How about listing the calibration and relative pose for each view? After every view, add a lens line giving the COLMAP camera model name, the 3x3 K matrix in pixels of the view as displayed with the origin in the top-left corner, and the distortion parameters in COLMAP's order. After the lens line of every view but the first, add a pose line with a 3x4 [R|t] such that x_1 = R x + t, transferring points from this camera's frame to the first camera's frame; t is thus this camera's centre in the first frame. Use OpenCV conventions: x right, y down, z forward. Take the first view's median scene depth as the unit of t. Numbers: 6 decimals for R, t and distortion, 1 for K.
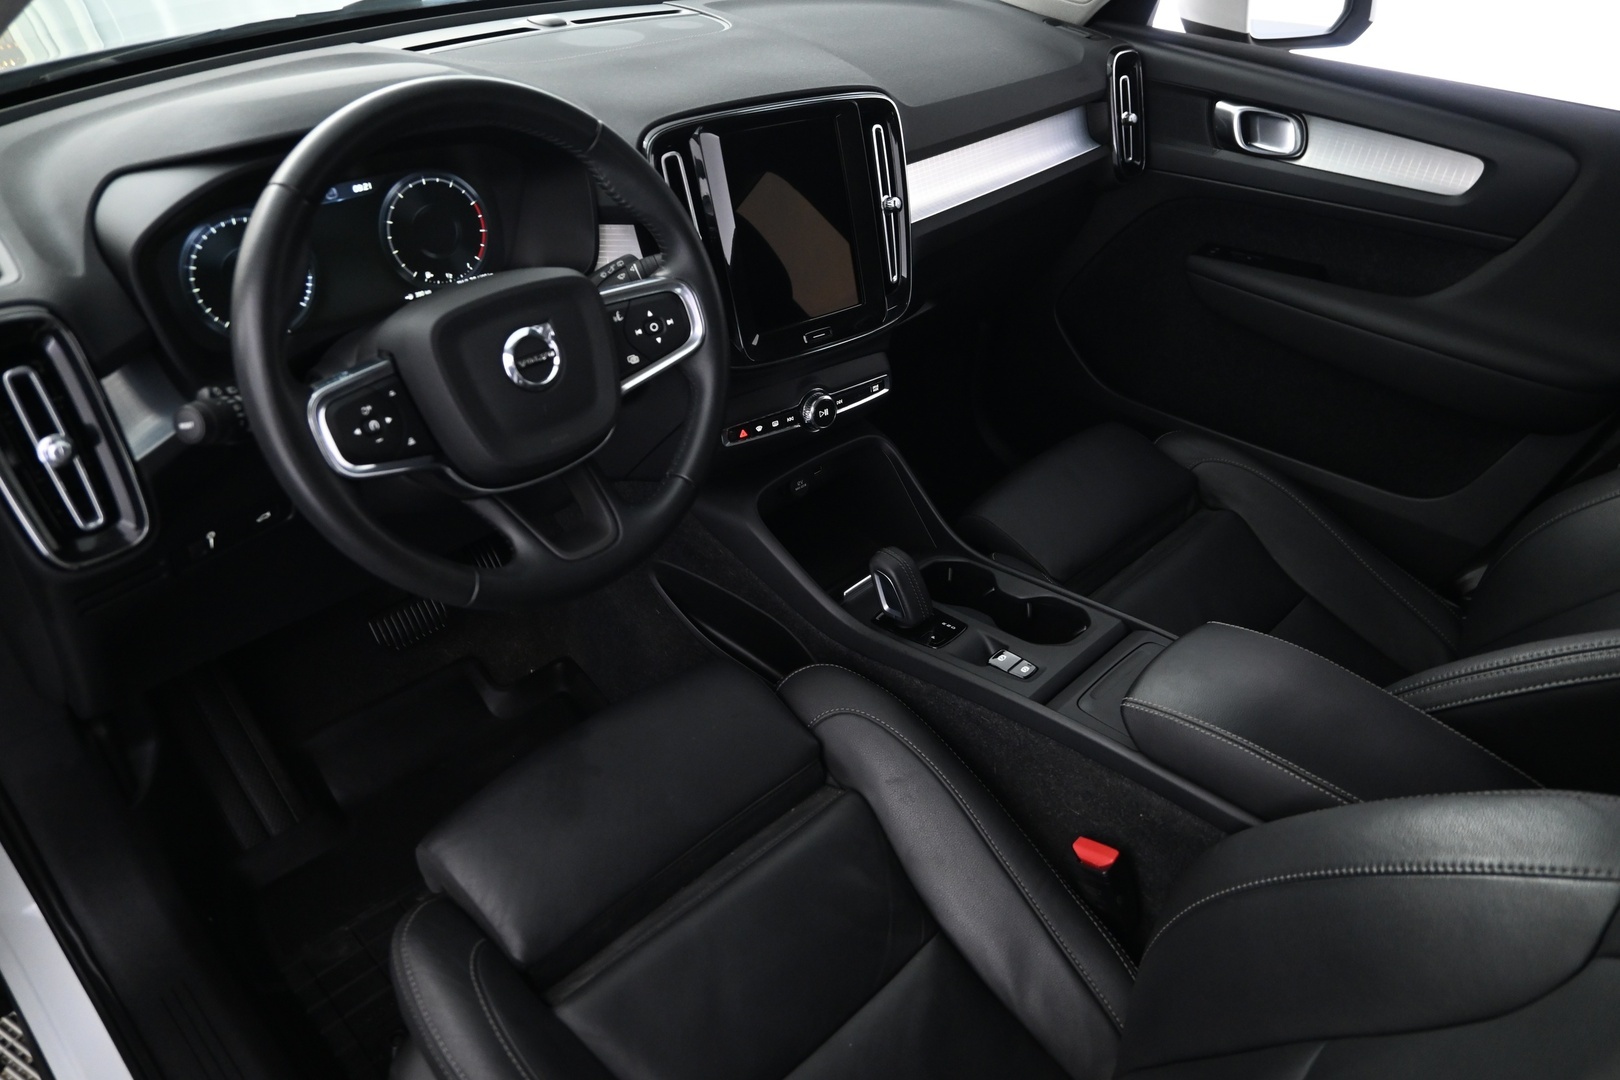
lens RADIAL K [[1099.5, 0, 810.0], [0, 1099.5, 540.0], [0, 0, 1]] dist [-0.006642, 0.001652]
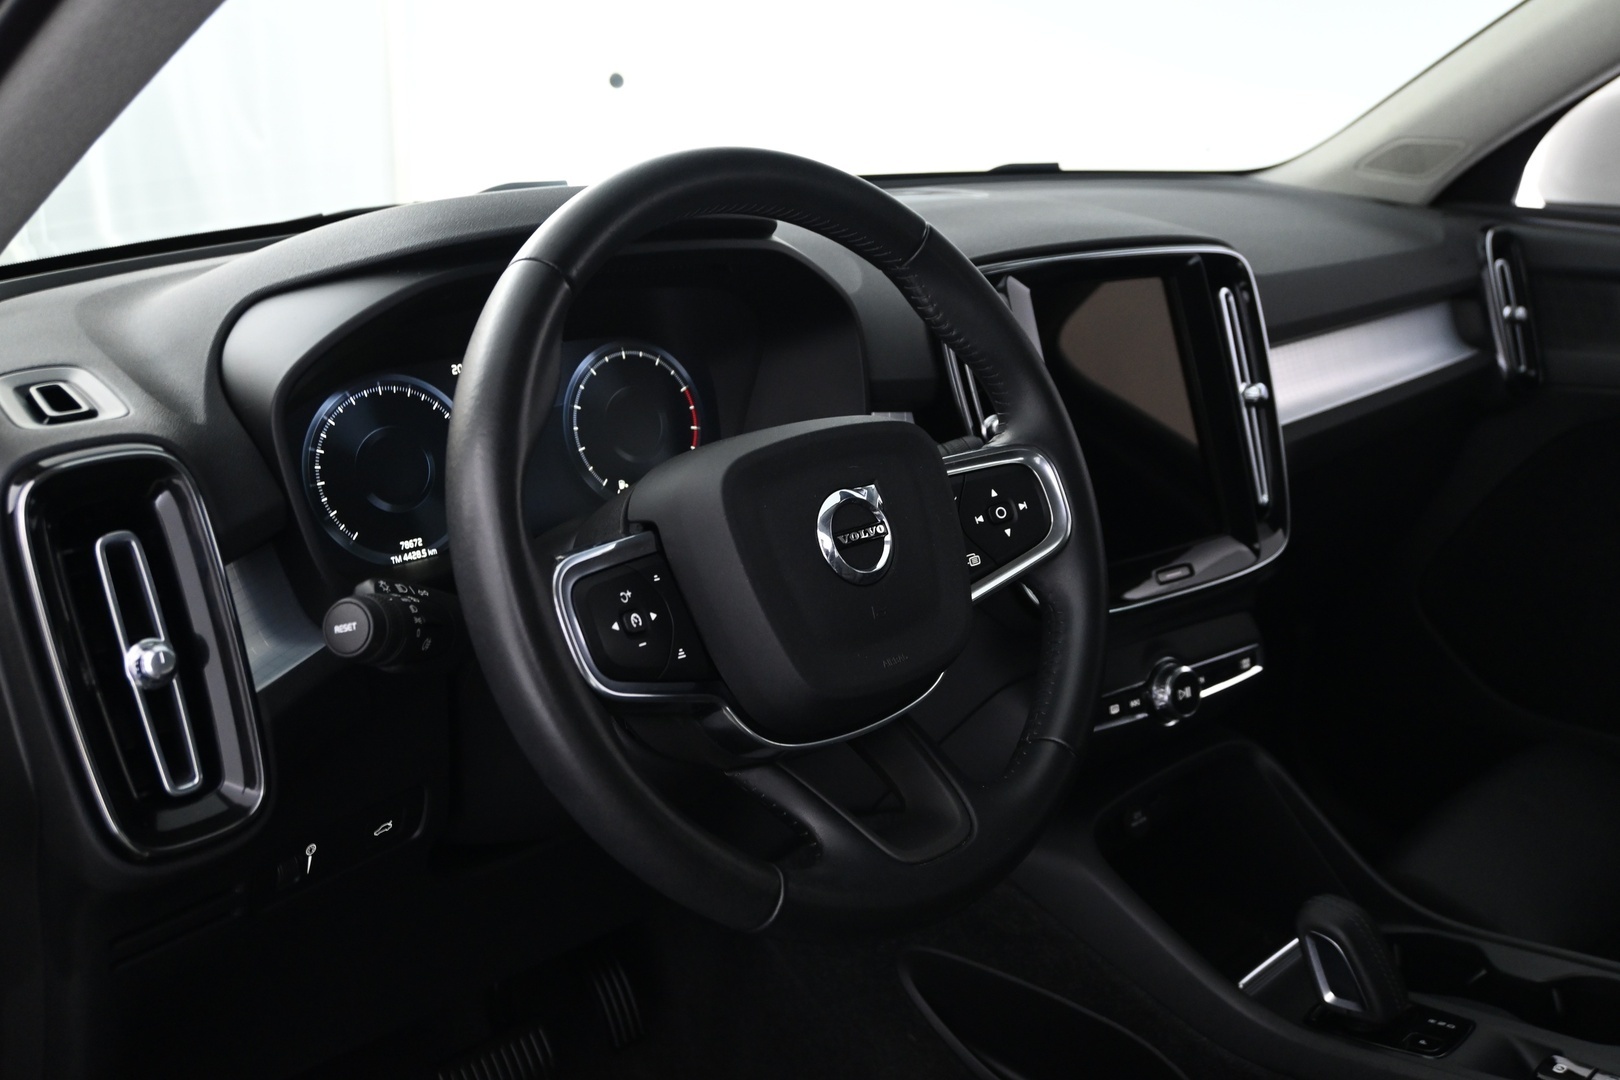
lens RADIAL K [[1540.6, 0, 810.0], [0, 1540.6, 540.0], [0, 0, 1]] dist [-0.021268, 0.006910]
pose [[0.998347, -0.037382, -0.043647, -0.214907], [0.021042, 0.944561, -0.327660, 0.119605], [0.053476, 0.326200, 0.943787, 0.131779]]
